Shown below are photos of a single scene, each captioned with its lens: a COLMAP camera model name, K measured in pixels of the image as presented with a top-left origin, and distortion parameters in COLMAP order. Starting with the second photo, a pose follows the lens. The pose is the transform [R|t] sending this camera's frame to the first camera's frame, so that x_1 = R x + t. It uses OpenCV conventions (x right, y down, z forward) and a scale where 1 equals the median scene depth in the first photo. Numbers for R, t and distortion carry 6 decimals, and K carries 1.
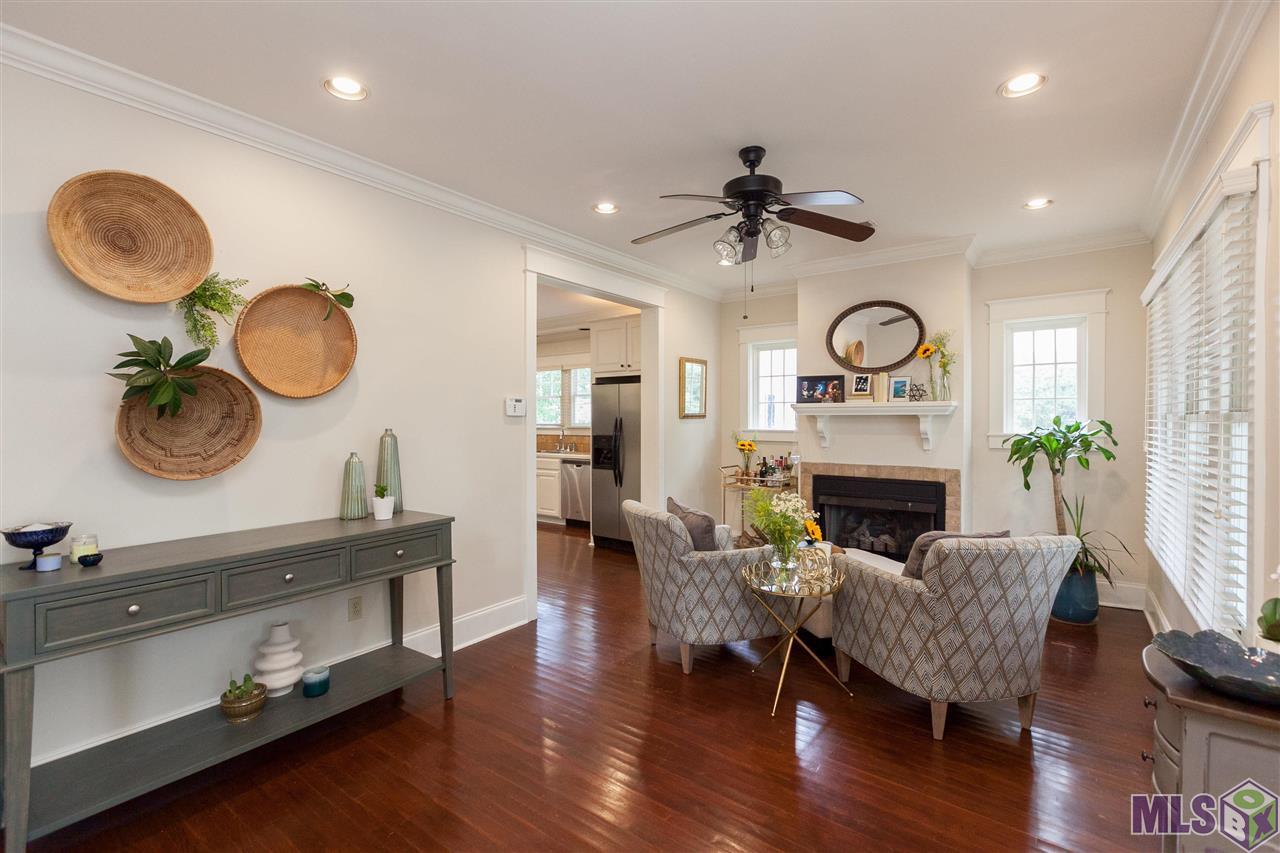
lens RADIAL K [[573.2, 0, 640.0], [0, 573.2, 426.5], [0, 0, 1]] dist [-0.001476, -0.000092]
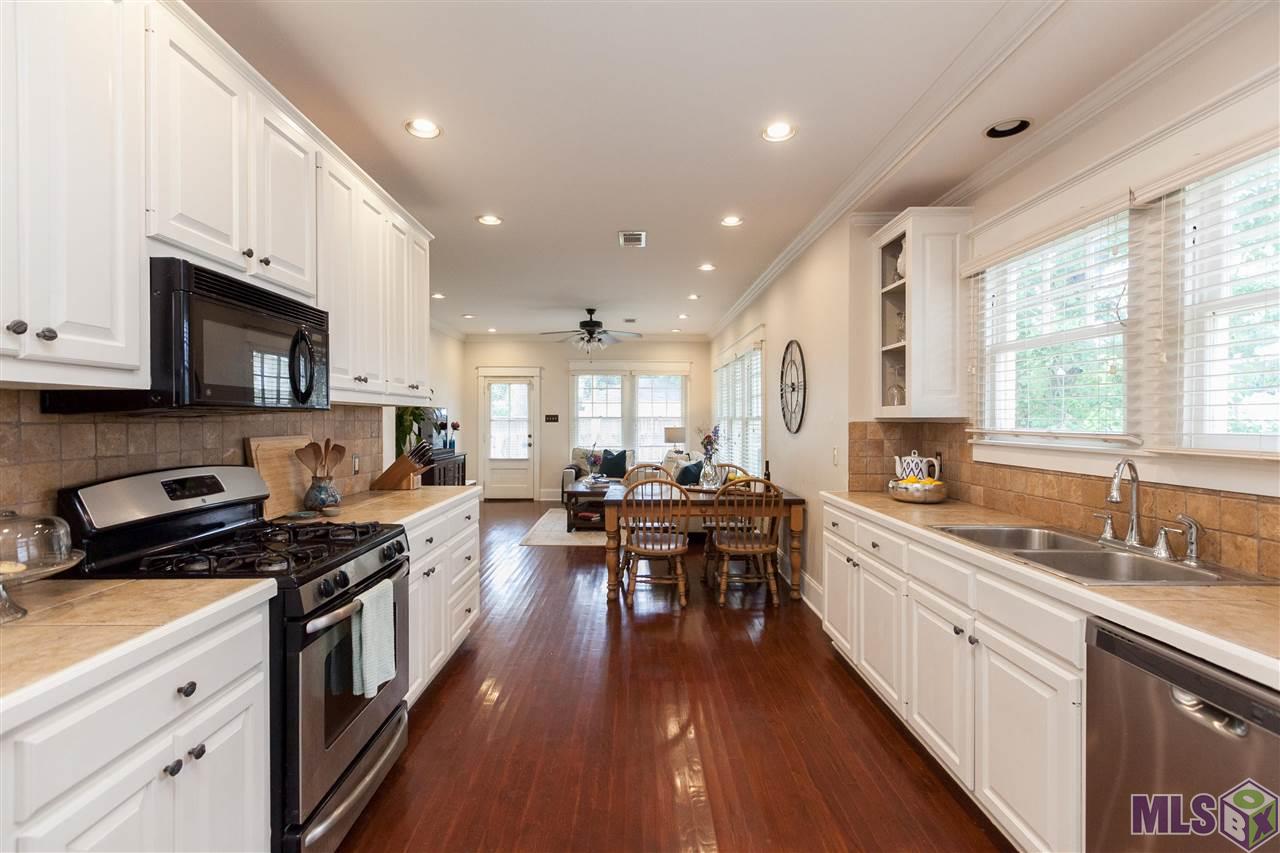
lens RADIAL K [[573.2, 0, 640.0], [0, 573.2, 426.5], [0, 0, 1]] dist [-0.001476, -0.000092]
pose [[0.613892, 0.008323, -0.789346, -0.074108], [-0.006769, 0.999963, 0.005279, -0.008005], [0.789361, 0.002102, 0.613926, 0.701402]]
